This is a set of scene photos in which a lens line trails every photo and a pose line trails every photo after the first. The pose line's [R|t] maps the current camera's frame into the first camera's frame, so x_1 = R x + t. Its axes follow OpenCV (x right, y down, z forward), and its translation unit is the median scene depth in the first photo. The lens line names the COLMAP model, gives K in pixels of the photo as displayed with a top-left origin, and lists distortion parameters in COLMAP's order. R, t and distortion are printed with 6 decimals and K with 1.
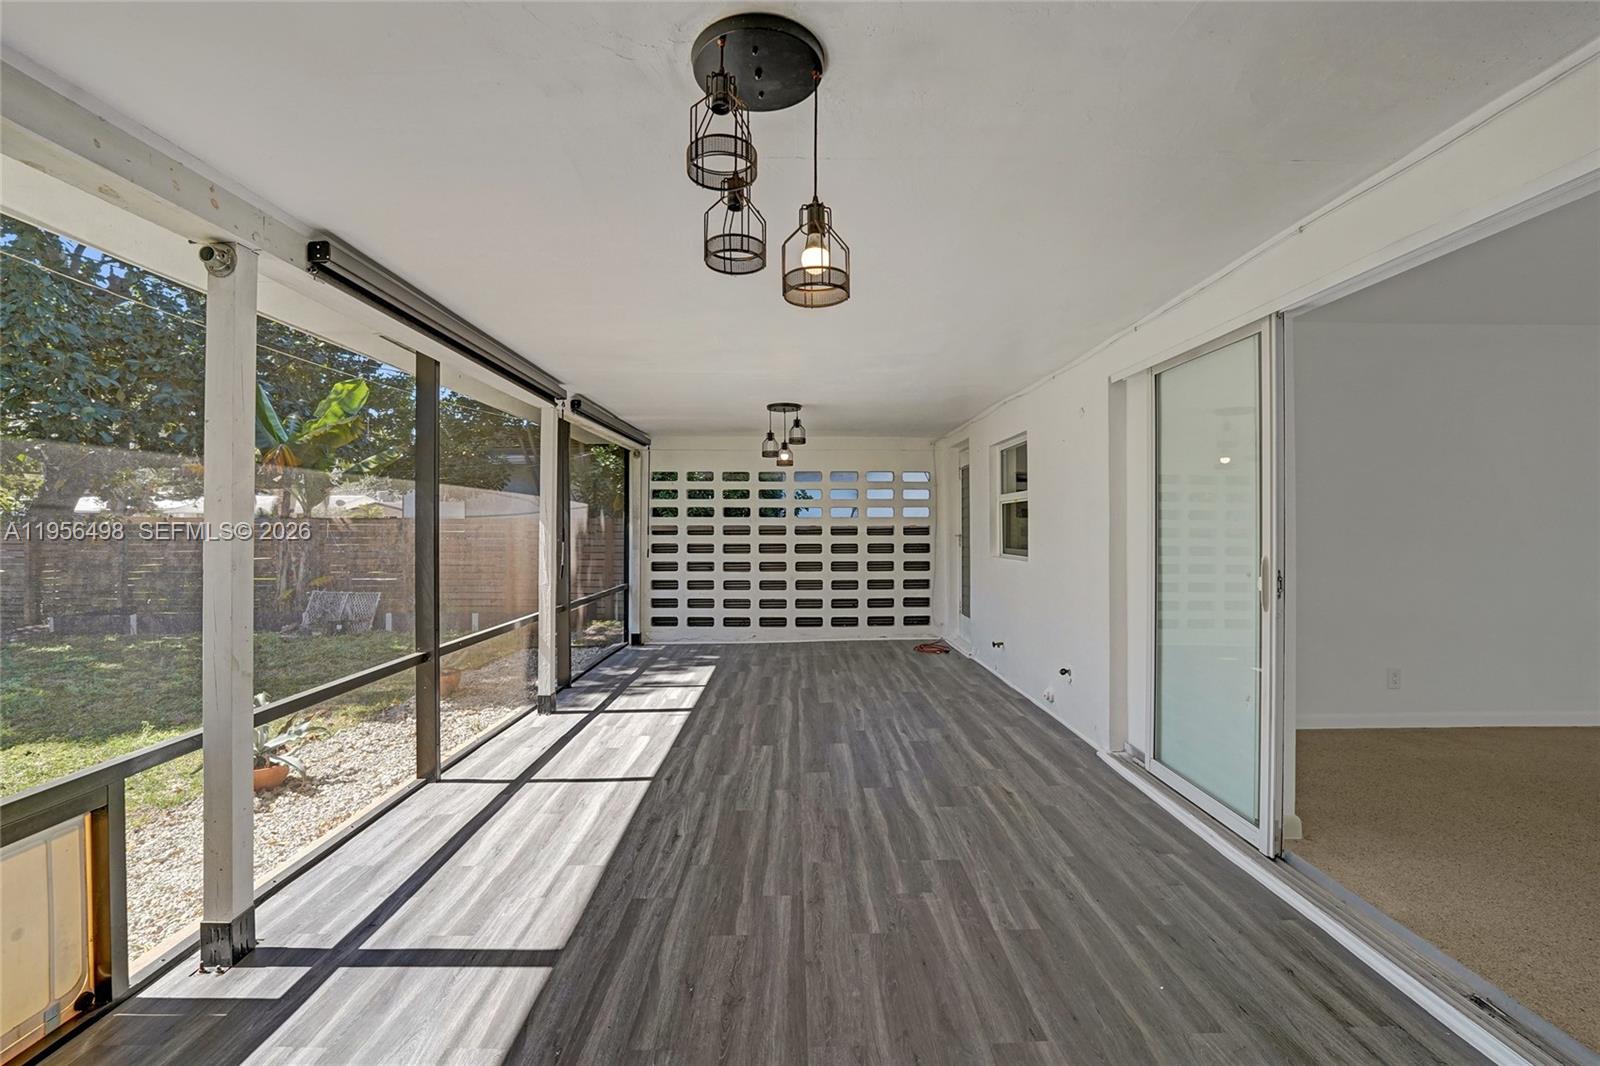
lens RADIAL K [[668.9, 0, 797.5], [0, 668.9, 520.4], [0, 0, 1]] dist [-0.025587, 0.003449]
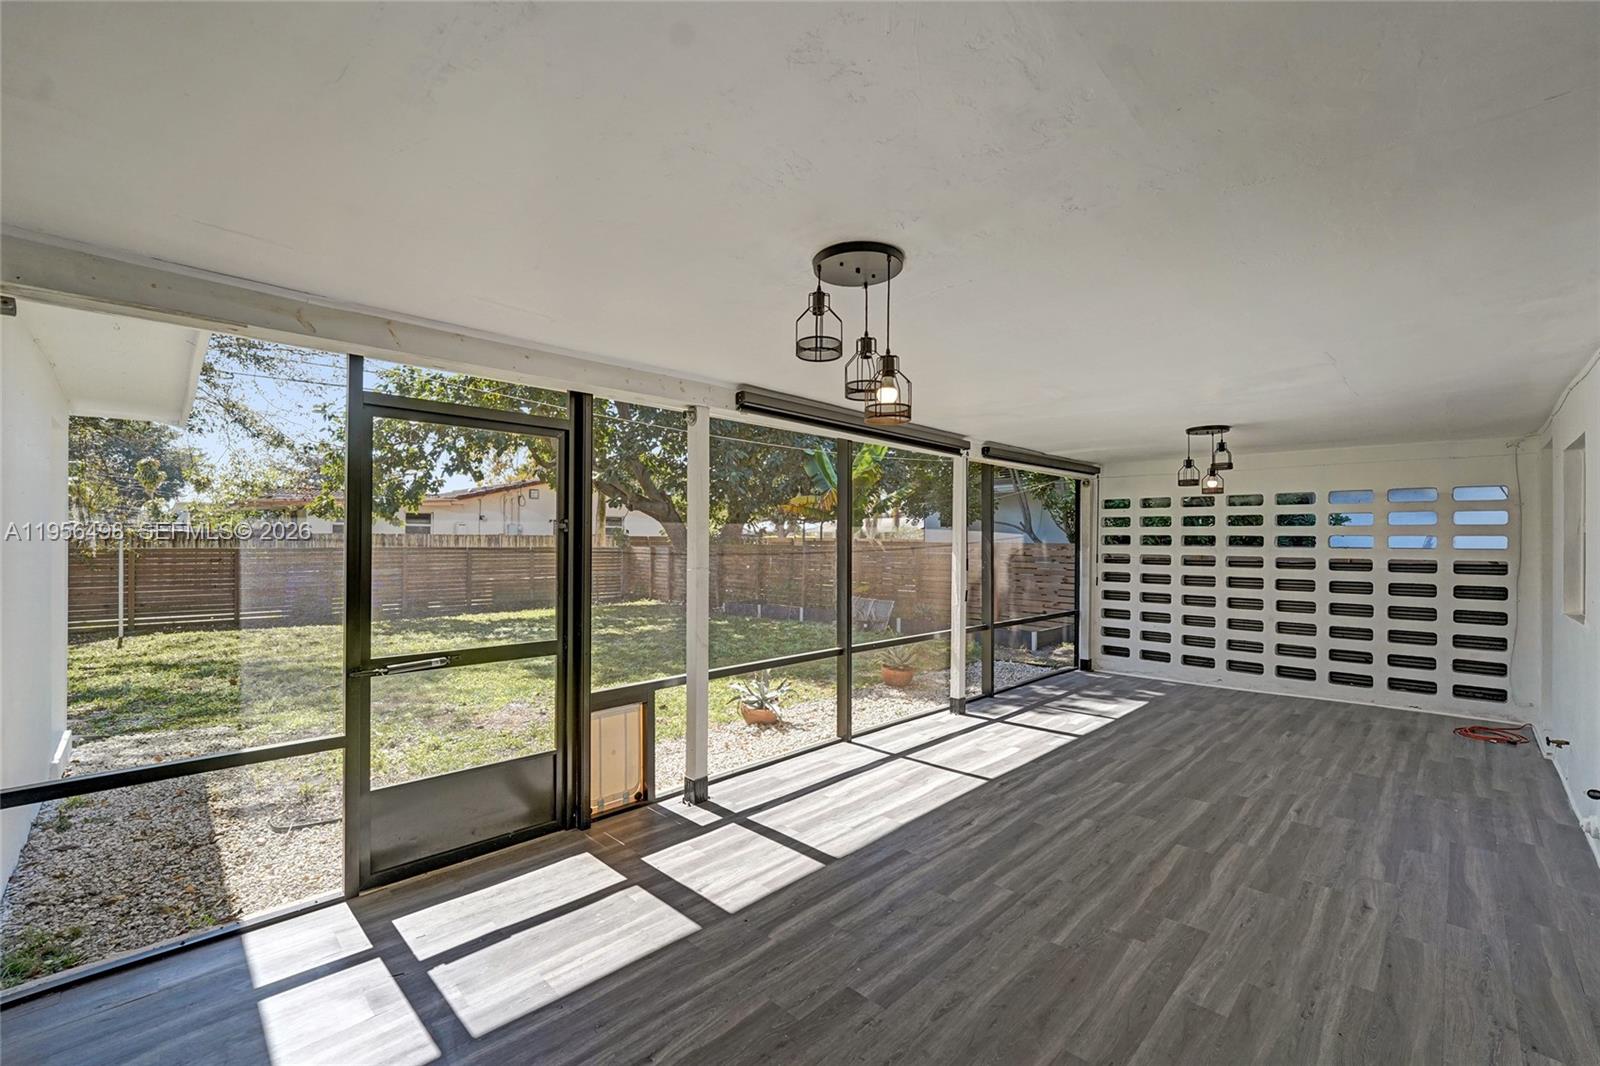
lens RADIAL K [[672.1, 0, 802.3], [0, 672.1, 542.9], [0, 0, 1]] dist [-0.002183, 0.000328]
pose [[0.702505, 0.009710, -0.711613, 0.340699], [-0.003176, 0.999940, 0.010509, -0.033101], [0.711672, -0.005122, 0.702494, -0.049729]]
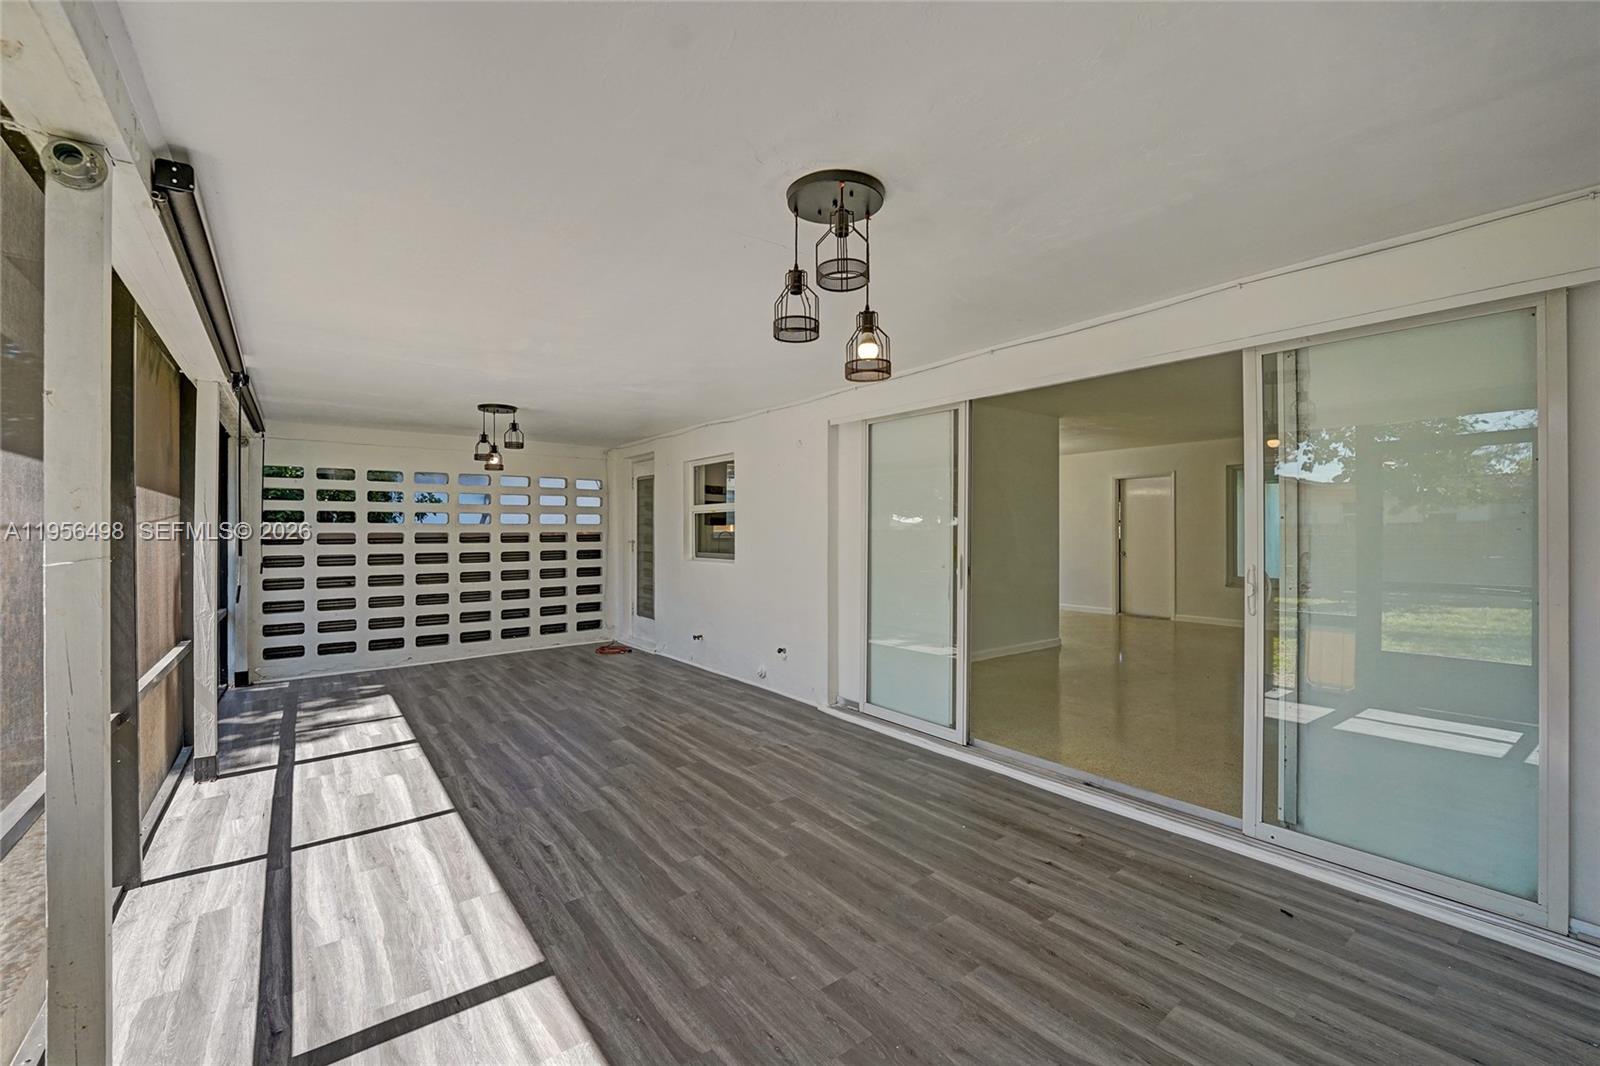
lens RADIAL K [[668.4, 0, 800.0], [0, 668.4, 533.0], [0, 0, 1]] dist [-0.024794, 0.000247]
pose [[0.794288, -0.003844, 0.607530, -0.352103], [-0.003678, 0.999931, 0.011135, -0.007473], [-0.607531, -0.011079, 0.794219, -0.013704]]
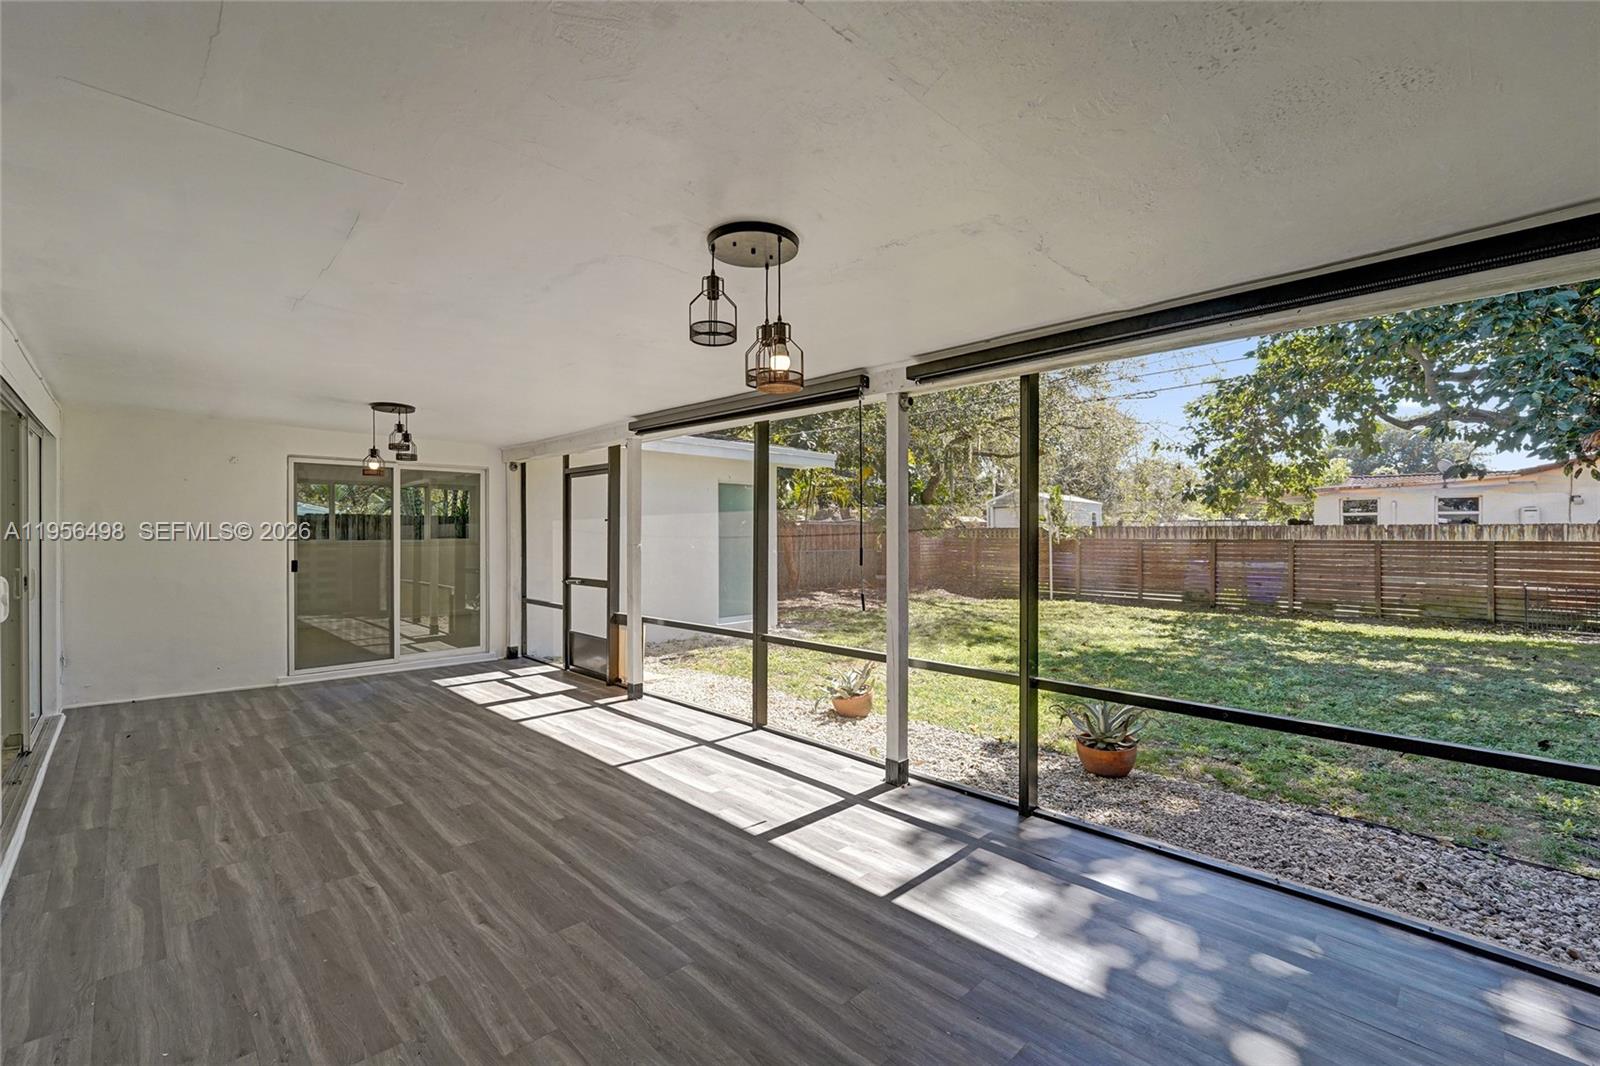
lens RADIAL K [[679.4, 0, 767.6], [0, 679.4, 533.4], [0, 0, 1]] dist [-0.008158, 0.000409]
pose [[-0.736223, 0.003872, -0.676728, 0.326385], [0.007959, 0.999964, -0.002938, -0.000610], [0.676692, -0.007549, -0.736228, 1.804829]]
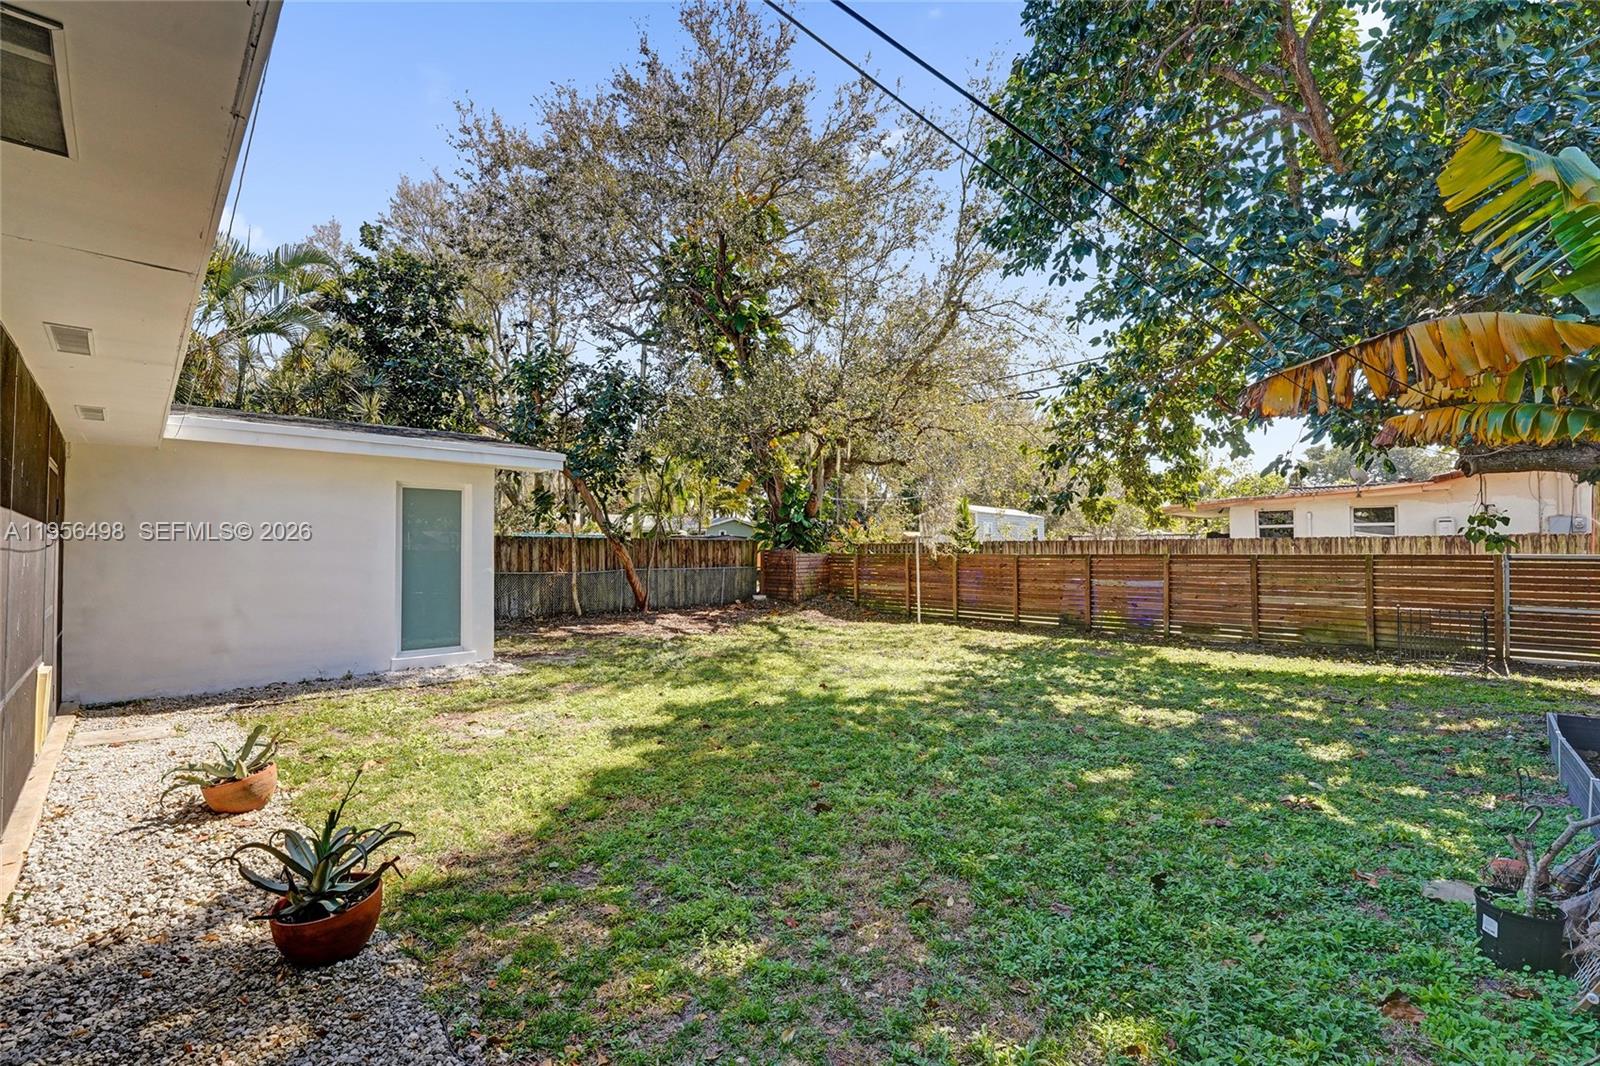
lens RADIAL K [[668.4, 0, 800.0], [0, 668.4, 533.0], [0, 0, 1]] dist [-0.024794, 0.000247]
pose [[-0.733276, -0.011883, -0.679827, -0.681458], [0.011644, 0.999481, -0.030029, 0.015995], [0.679831, -0.029935, -0.732757, 2.119488]]
